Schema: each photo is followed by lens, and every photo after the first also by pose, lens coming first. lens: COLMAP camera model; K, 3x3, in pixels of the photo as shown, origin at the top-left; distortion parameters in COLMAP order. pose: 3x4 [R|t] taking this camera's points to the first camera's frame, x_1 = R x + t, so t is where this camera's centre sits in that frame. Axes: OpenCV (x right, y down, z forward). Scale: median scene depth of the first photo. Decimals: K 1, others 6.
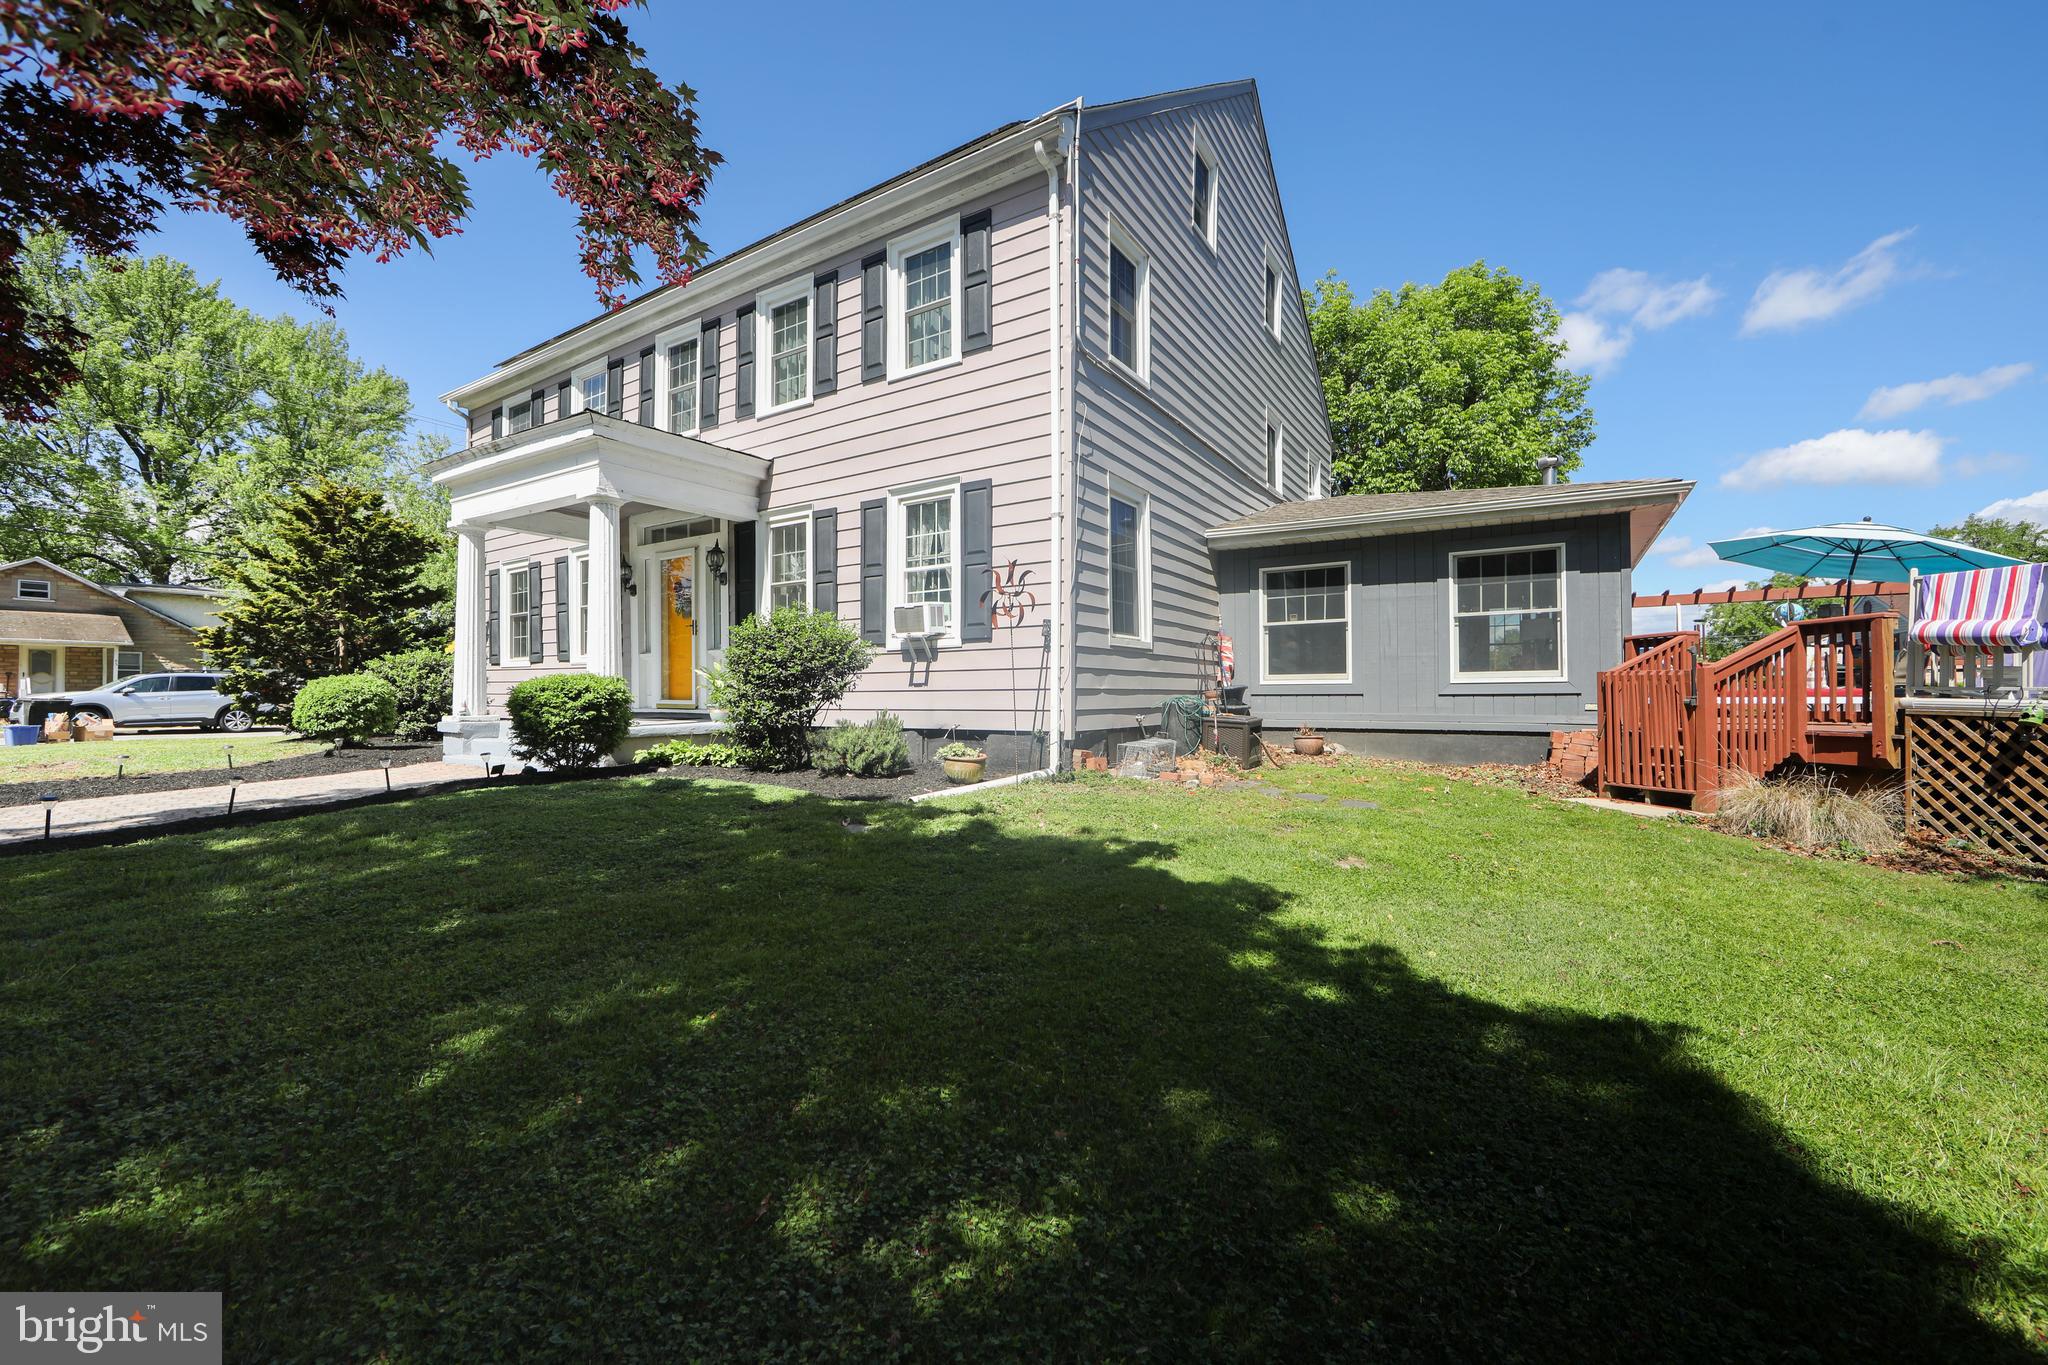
lens RADIAL K [[798.0, 0, 1019.9], [0, 798.0, 679.6], [0, 0, 1]] dist [-0.010766, 0.000183]
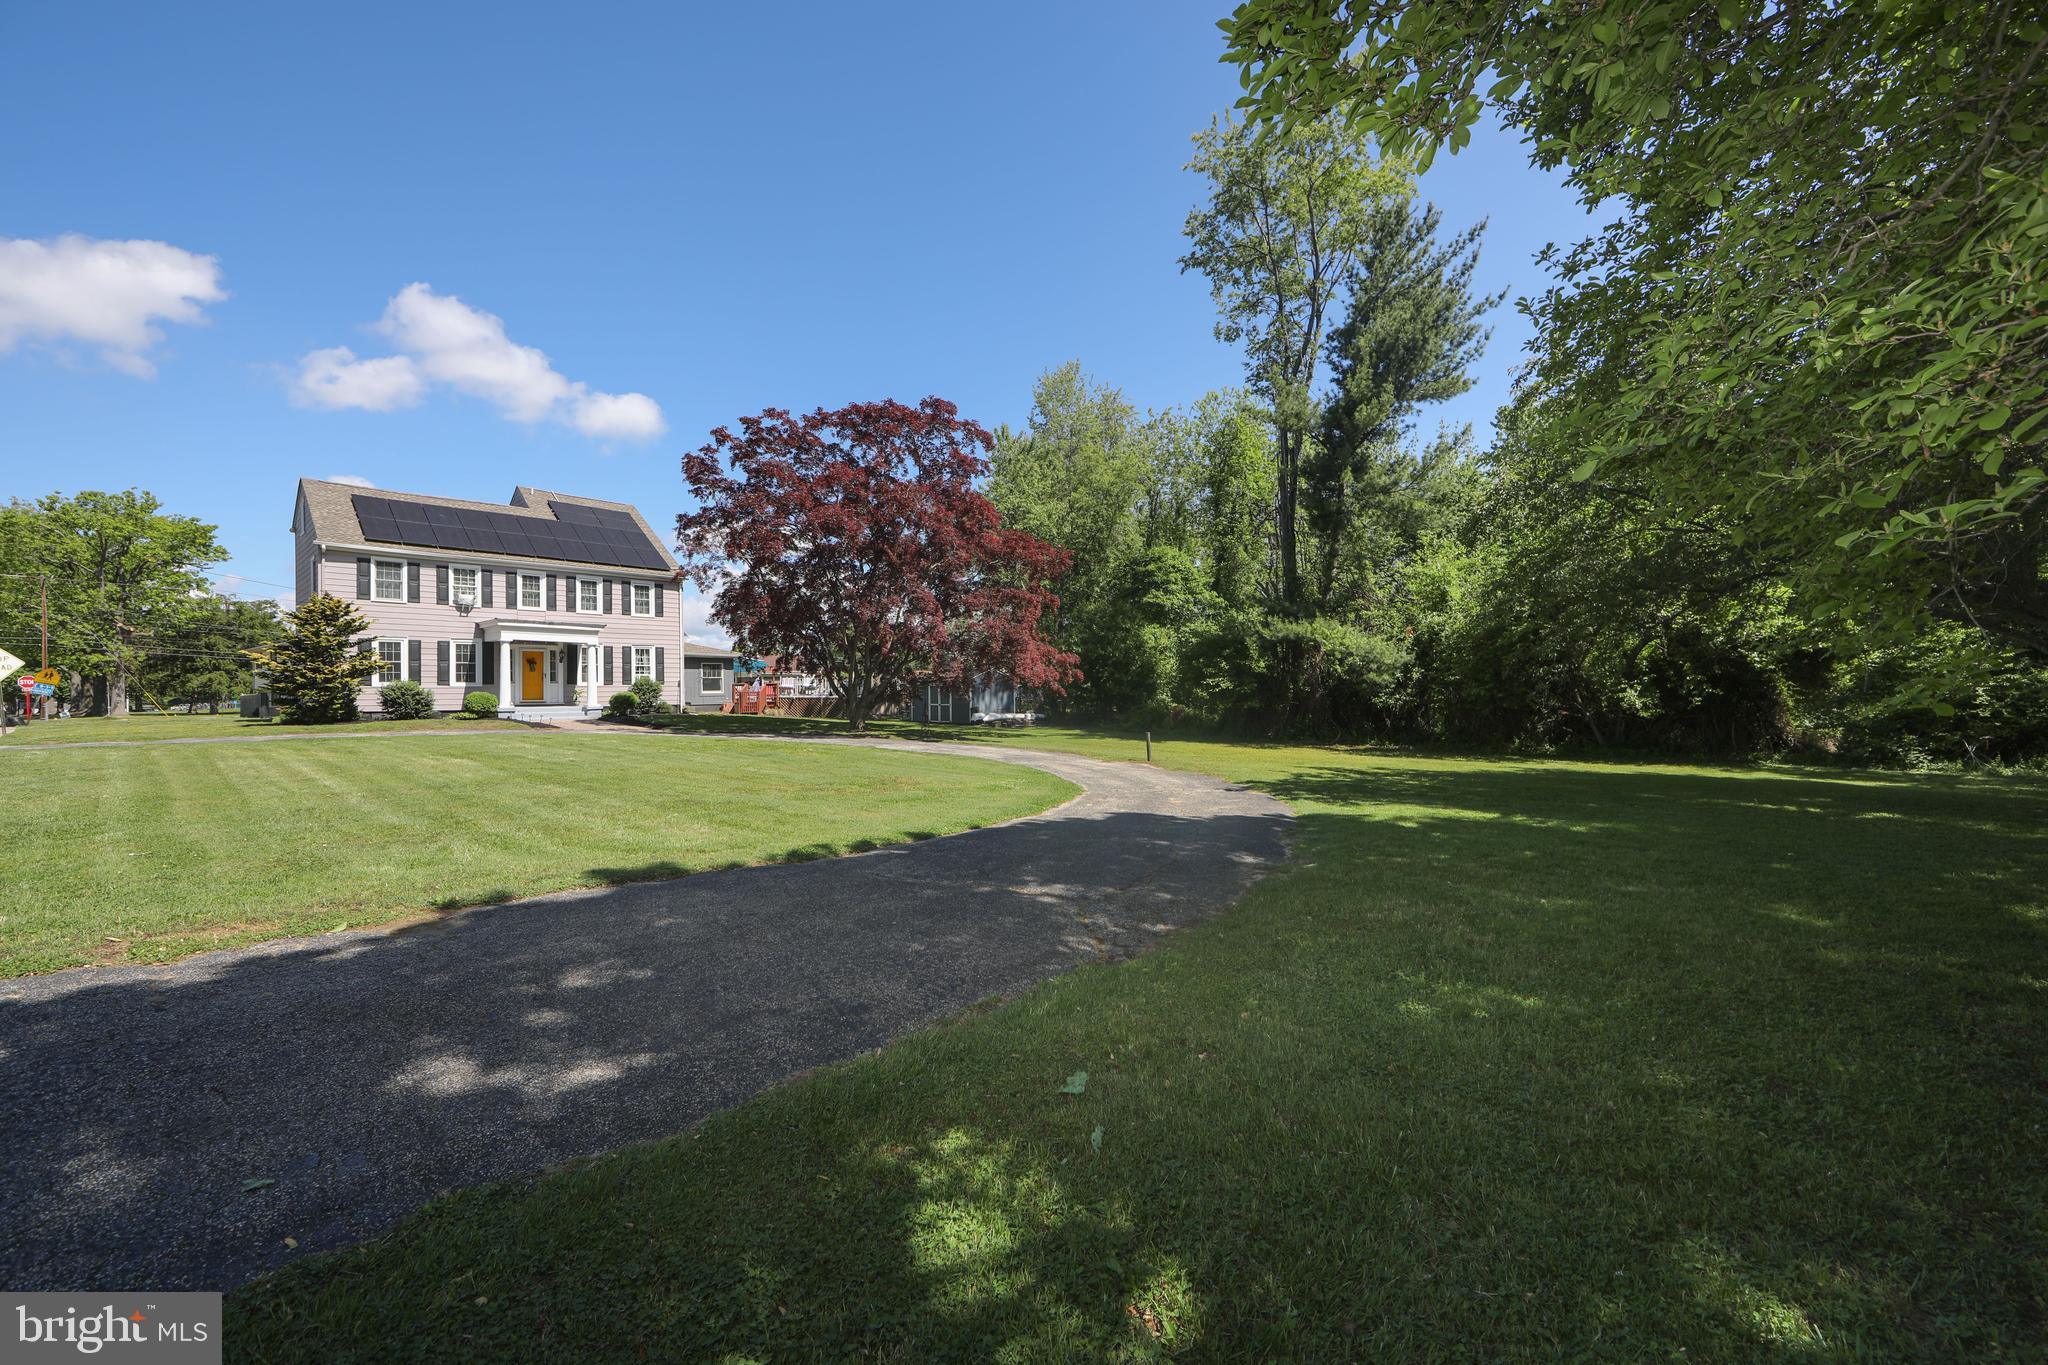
lens RADIAL K [[821.3, 0, 1024.0], [0, 821.3, 682.5], [0, 0, 1]] dist [0.000166, 0.000085]
pose [[0.162339, 0.008867, 0.986695, -4.927859], [-0.006927, 0.999945, -0.007847, -0.044290], [-0.986711, -0.005561, 0.162391, -1.990783]]
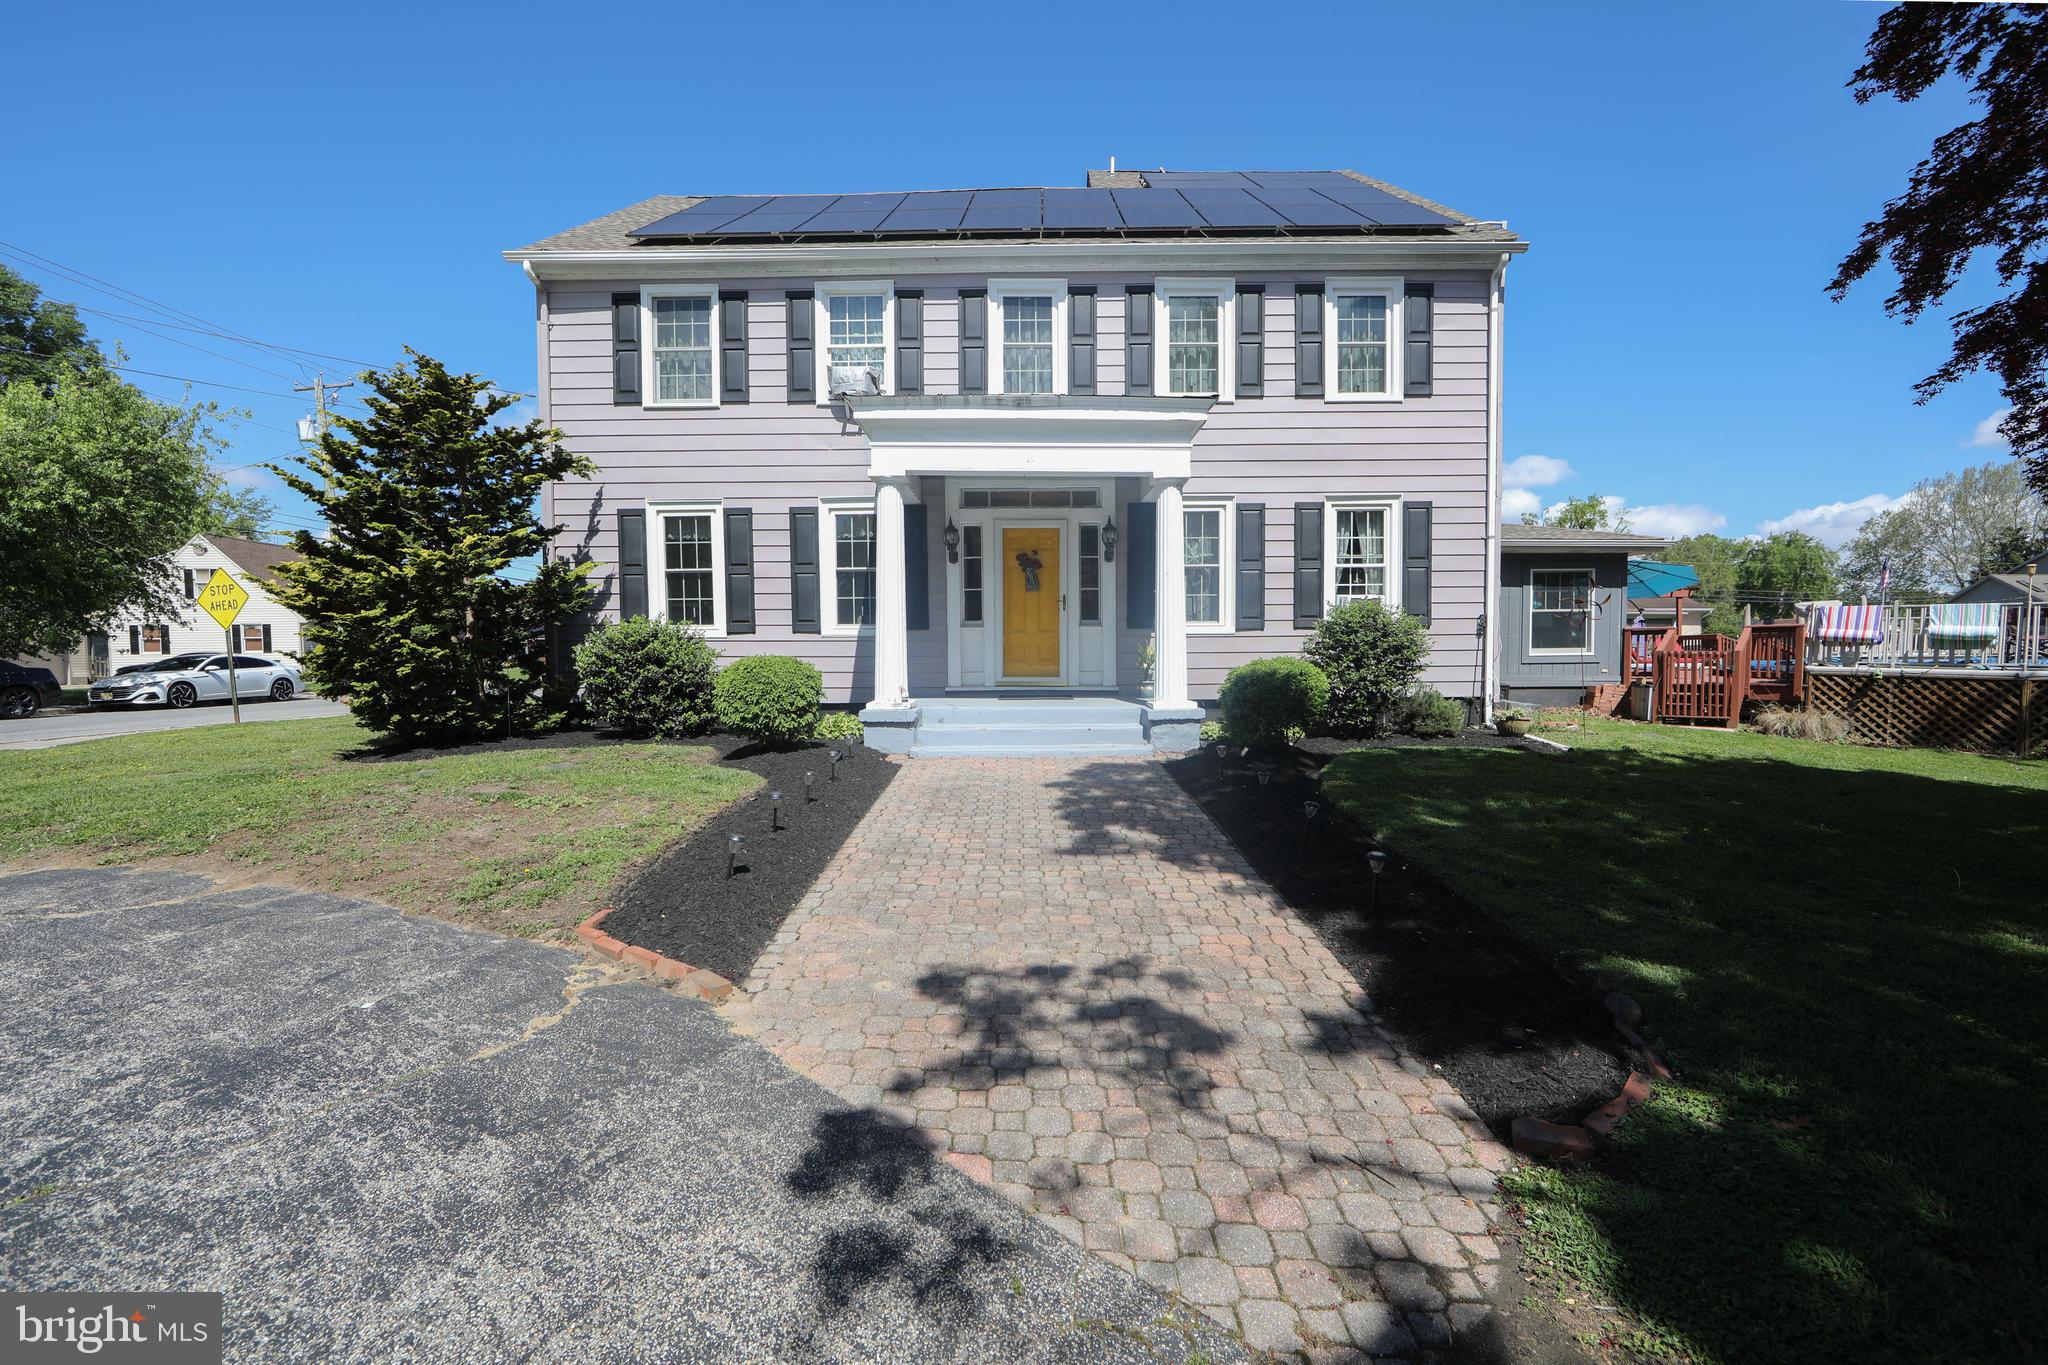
lens RADIAL K [[828.2, 0, 1024.0], [0, 828.2, 682.5], [0, 0, 1]] dist [-0.008614, 0.000288]
pose [[0.846581, -0.025386, 0.531654, -1.546831], [-0.004980, 0.998440, 0.055605, -0.038256], [-0.532236, -0.049722, 0.845135, 0.253788]]
